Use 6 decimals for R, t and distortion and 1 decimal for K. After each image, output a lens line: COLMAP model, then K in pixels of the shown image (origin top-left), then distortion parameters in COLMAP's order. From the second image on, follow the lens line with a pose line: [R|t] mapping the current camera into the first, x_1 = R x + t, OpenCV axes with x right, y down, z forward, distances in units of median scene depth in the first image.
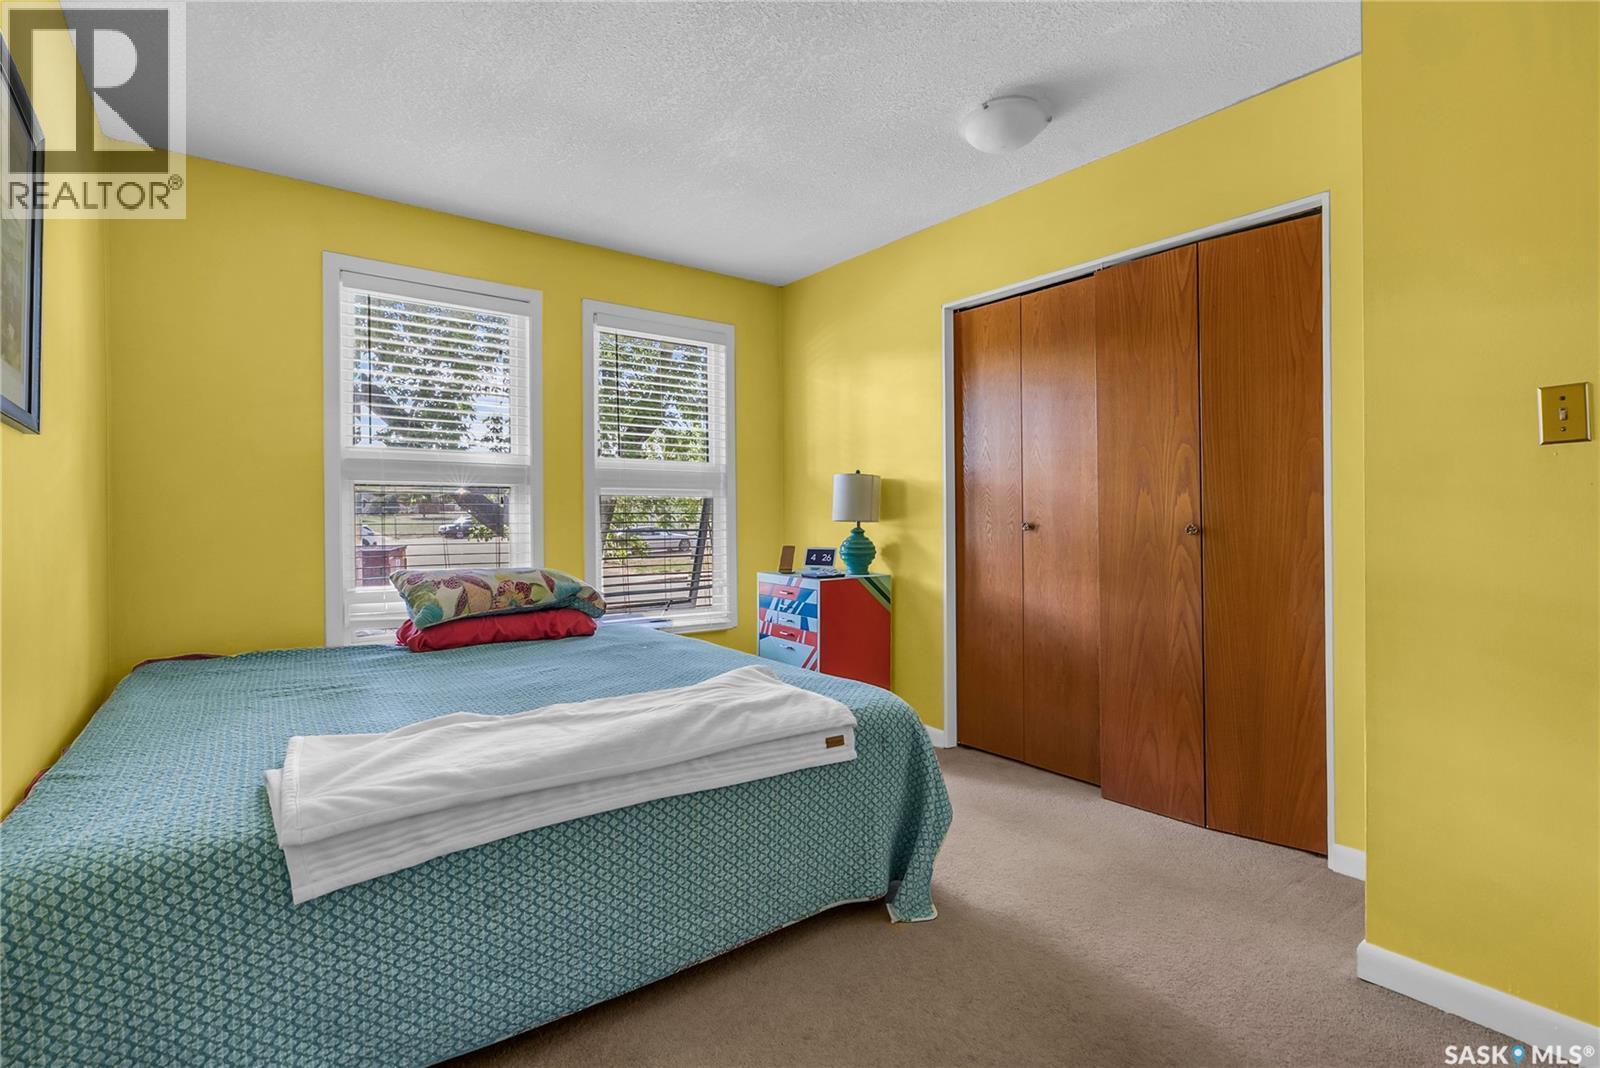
lens RADIAL K [[748.2, 0, 793.9], [0, 748.2, 540.9], [0, 0, 1]] dist [-0.000094, 0.000383]
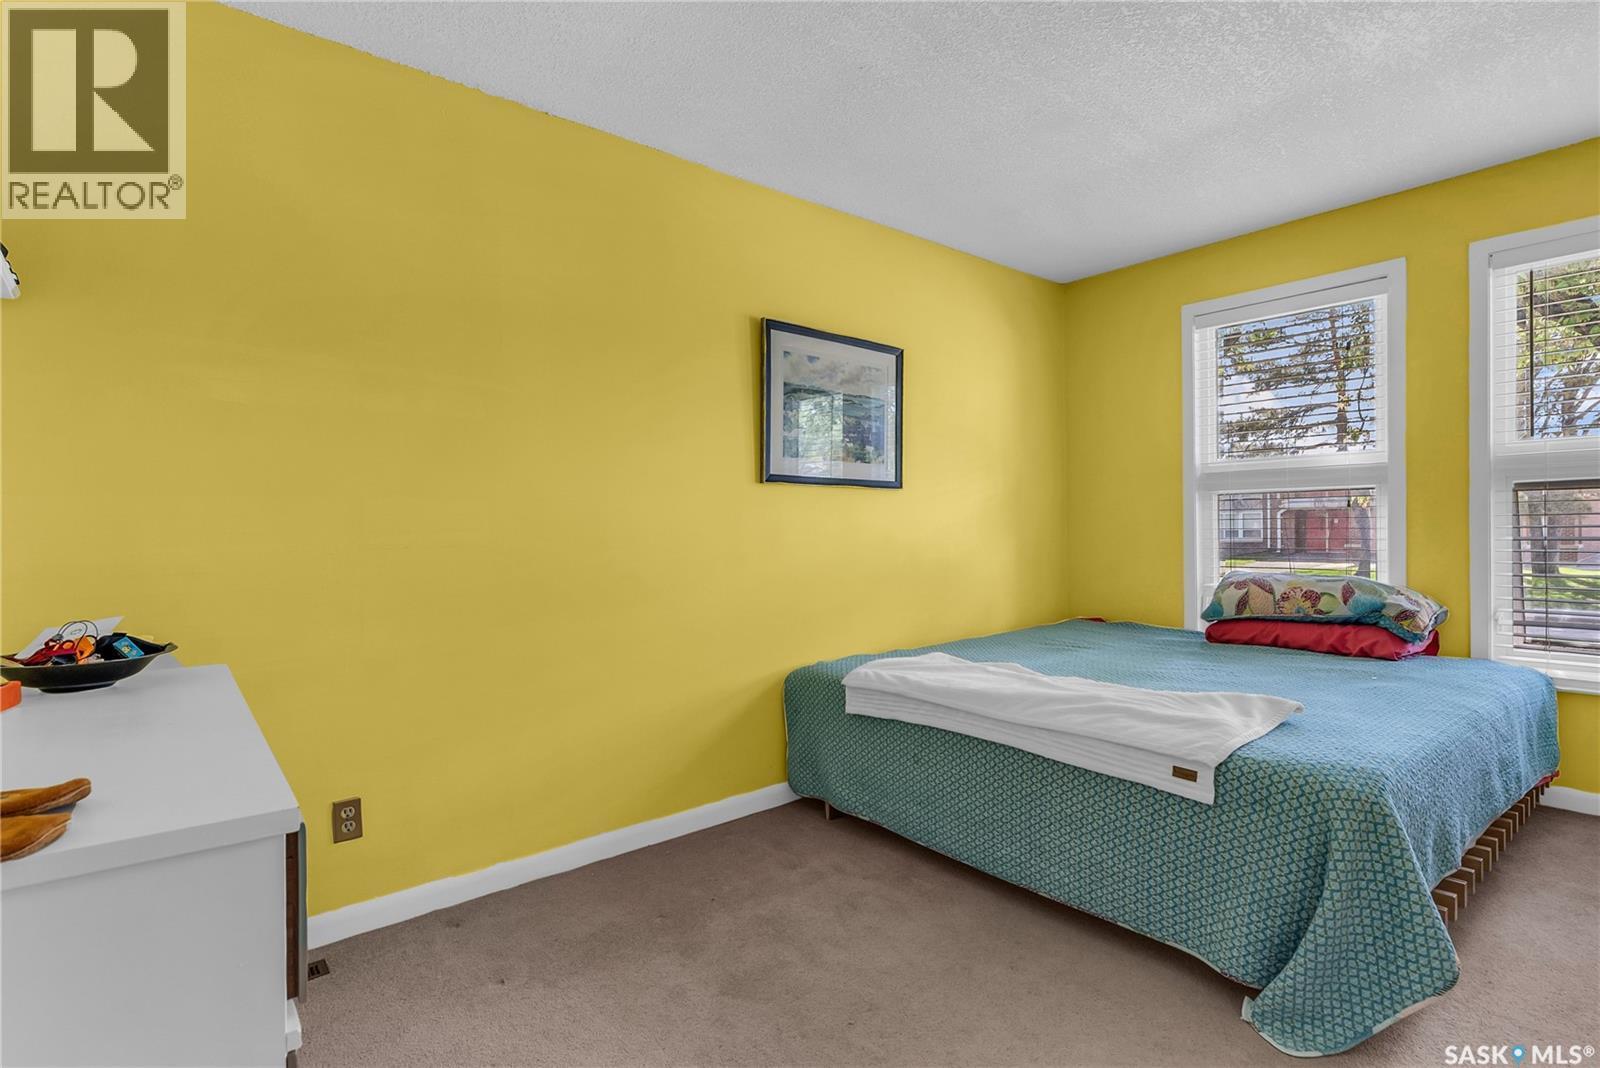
lens RADIAL K [[748.2, 0, 793.9], [0, 748.2, 540.9], [0, 0, 1]] dist [-0.000094, 0.000383]
pose [[0.067198, 0.020201, -0.997535, 0.582847], [-0.013158, 0.999726, 0.019359, -0.019731], [0.997653, 0.011825, 0.067445, 0.278375]]
